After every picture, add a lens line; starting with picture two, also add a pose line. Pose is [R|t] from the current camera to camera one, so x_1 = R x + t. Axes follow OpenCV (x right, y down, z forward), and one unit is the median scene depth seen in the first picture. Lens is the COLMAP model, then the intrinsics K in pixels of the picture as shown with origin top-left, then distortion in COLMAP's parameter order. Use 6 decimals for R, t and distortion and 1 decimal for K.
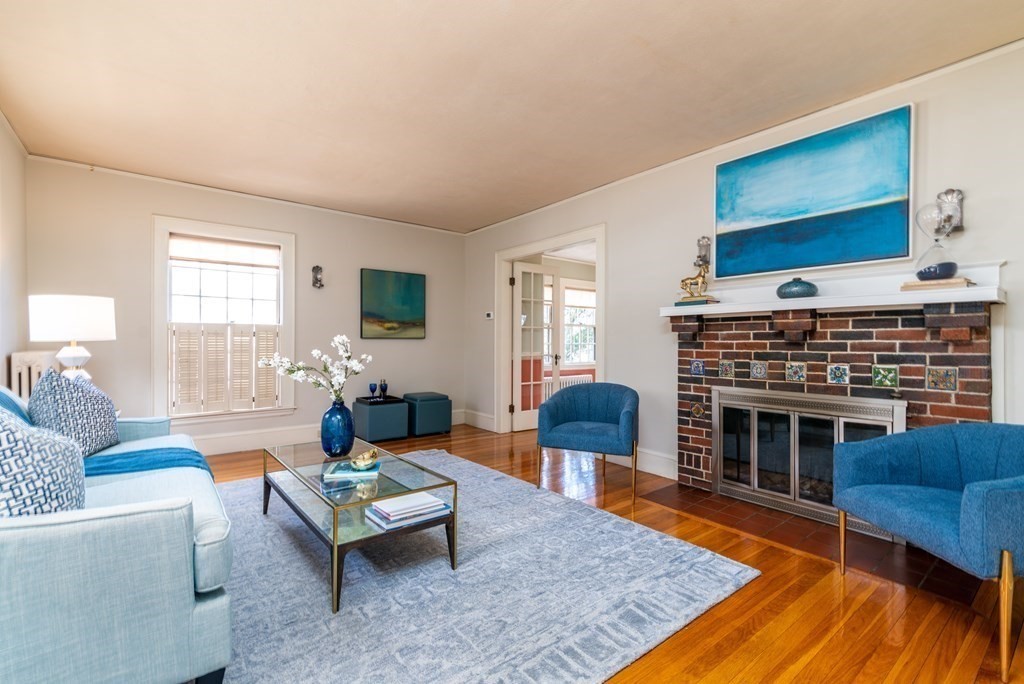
lens RADIAL K [[459.7, 0, 511.9], [0, 459.7, 343.7], [0, 0, 1]] dist [0.016073, 0.000367]
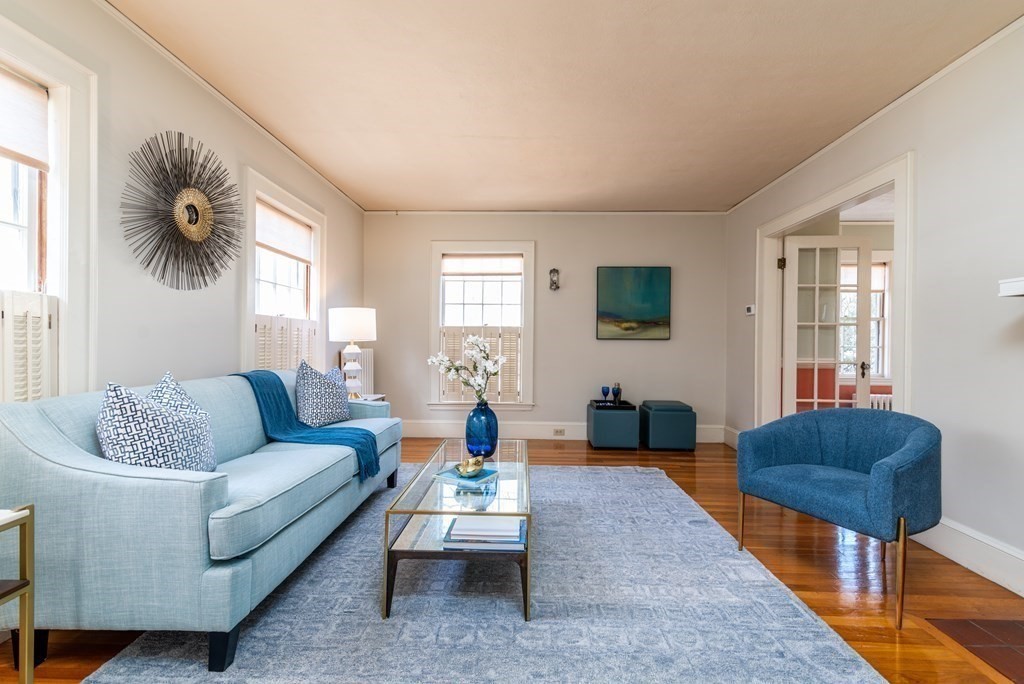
lens RADIAL K [[459.7, 0, 511.9], [0, 459.7, 343.7], [0, 0, 1]] dist [0.016073, 0.000367]
pose [[0.768501, 0.004766, -0.639831, 0.184960], [-0.006909, 0.999976, -0.000849, -0.000256], [0.639811, 0.005073, 0.768515, 0.172746]]
